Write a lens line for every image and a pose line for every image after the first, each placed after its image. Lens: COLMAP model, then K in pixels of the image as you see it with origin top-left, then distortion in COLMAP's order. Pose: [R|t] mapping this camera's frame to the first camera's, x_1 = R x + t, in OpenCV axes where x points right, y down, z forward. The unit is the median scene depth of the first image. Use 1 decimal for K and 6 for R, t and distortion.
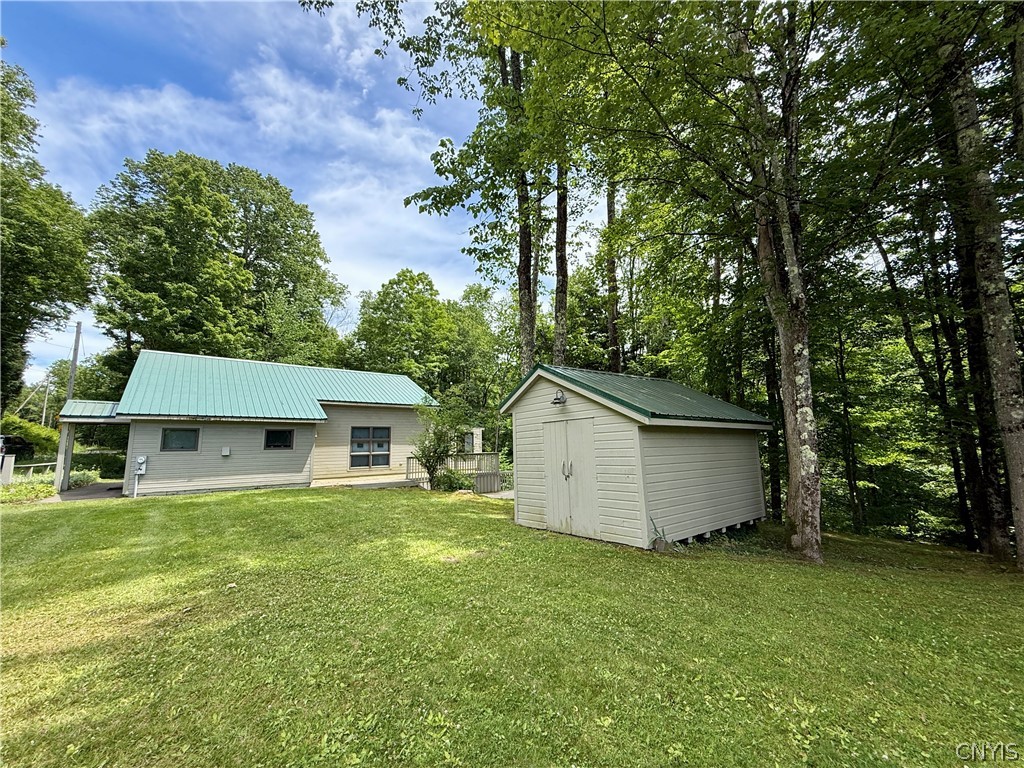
lens RADIAL K [[404.8, 0, 509.8], [0, 404.8, 381.3], [0, 0, 1]] dist [-0.007200, 0.001631]
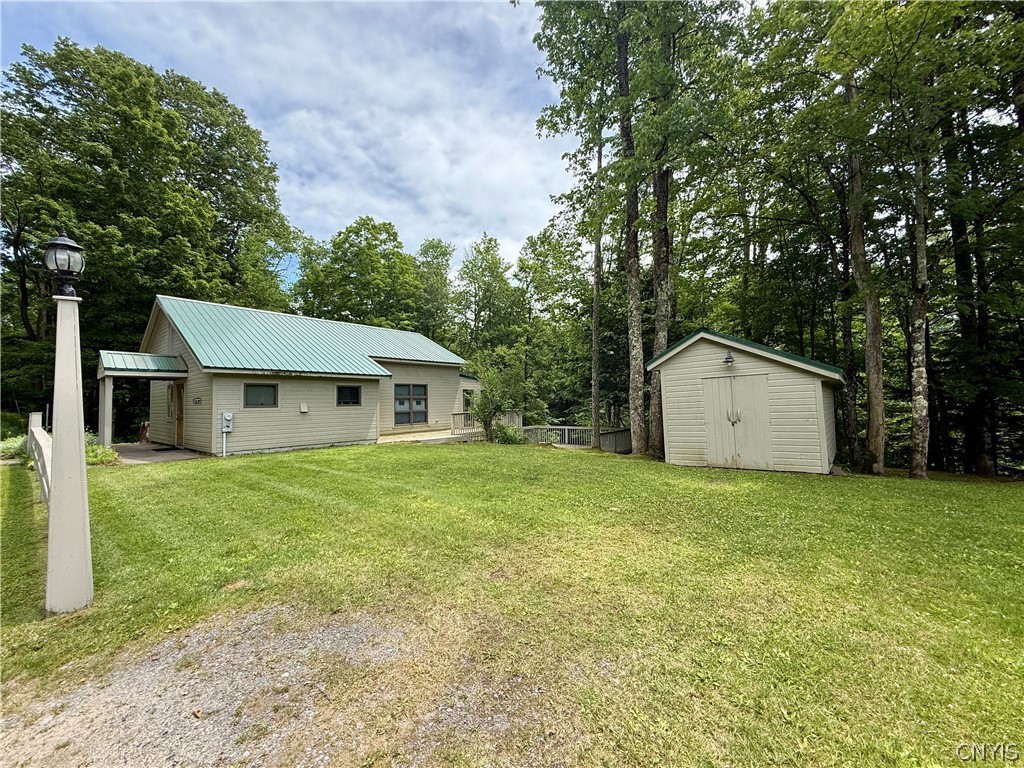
lens RADIAL K [[404.8, 0, 514.2], [0, 404.8, 383.2], [0, 0, 1]] dist [-0.007200, 0.001631]
pose [[0.982194, 0.005630, 0.187784, -0.275693], [-0.024621, 0.994787, 0.098955, 0.005668], [-0.186248, -0.101816, 0.977213, -0.019320]]
